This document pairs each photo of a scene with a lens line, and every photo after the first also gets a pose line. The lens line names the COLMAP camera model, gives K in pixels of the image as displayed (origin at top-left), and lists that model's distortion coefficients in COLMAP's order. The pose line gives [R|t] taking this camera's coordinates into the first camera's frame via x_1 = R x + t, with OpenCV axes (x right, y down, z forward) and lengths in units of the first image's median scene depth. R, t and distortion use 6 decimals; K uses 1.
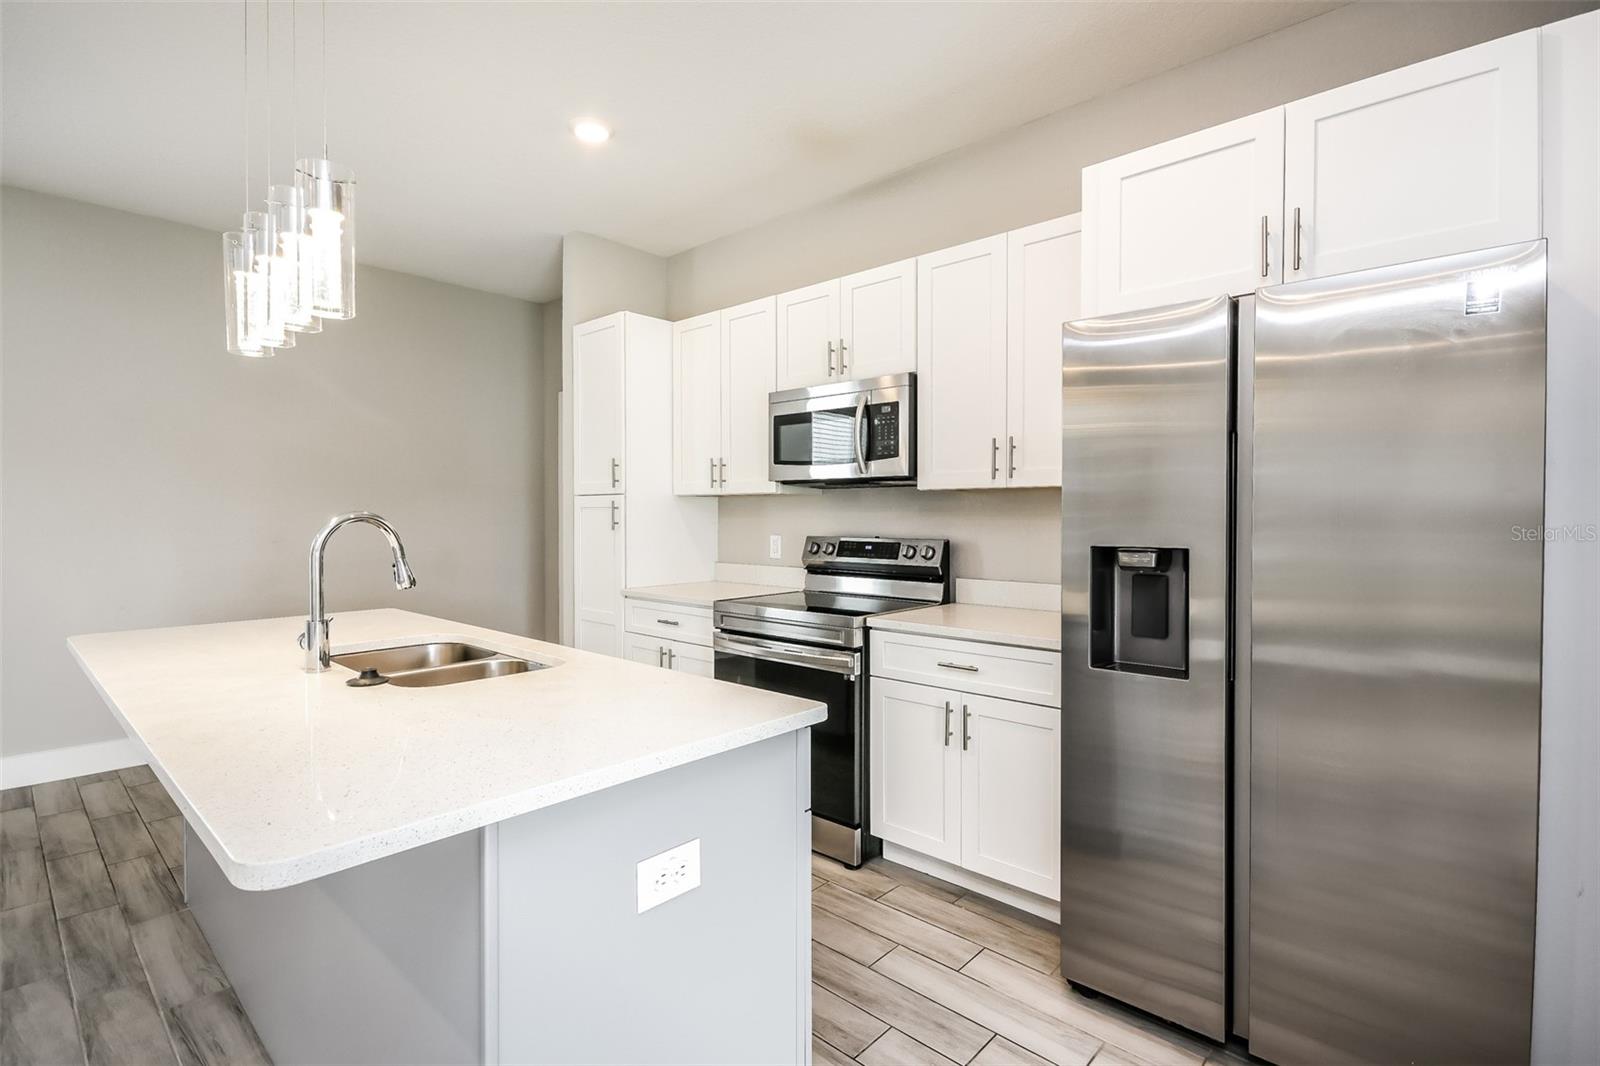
lens RADIAL K [[725.3, 0, 801.0], [0, 725.3, 529.0], [0, 0, 1]] dist [0.000634, -0.000880]
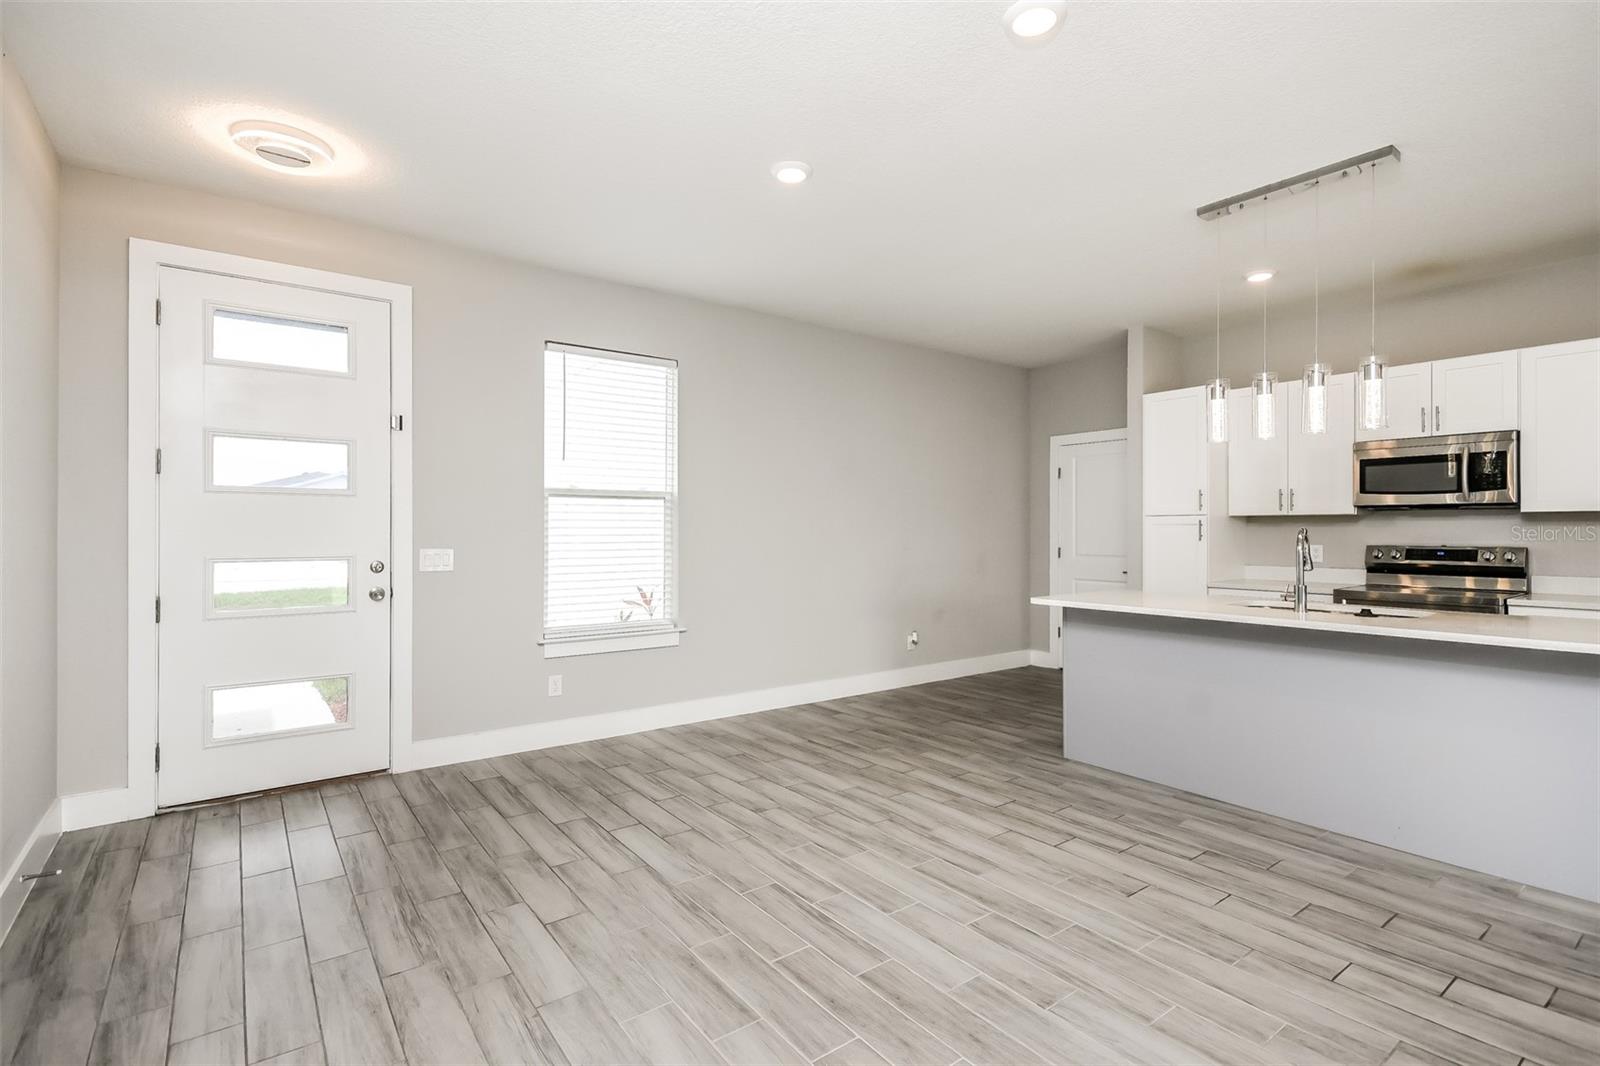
lens RADIAL K [[725.3, 0, 803.3], [0, 725.3, 530.5], [0, 0, 1]] dist [0.000634, -0.000880]
pose [[0.981032, -0.002301, -0.193830, -0.829977], [-0.000942, 0.999861, -0.016640, 0.006556], [0.193841, 0.016507, 0.980894, -0.589693]]
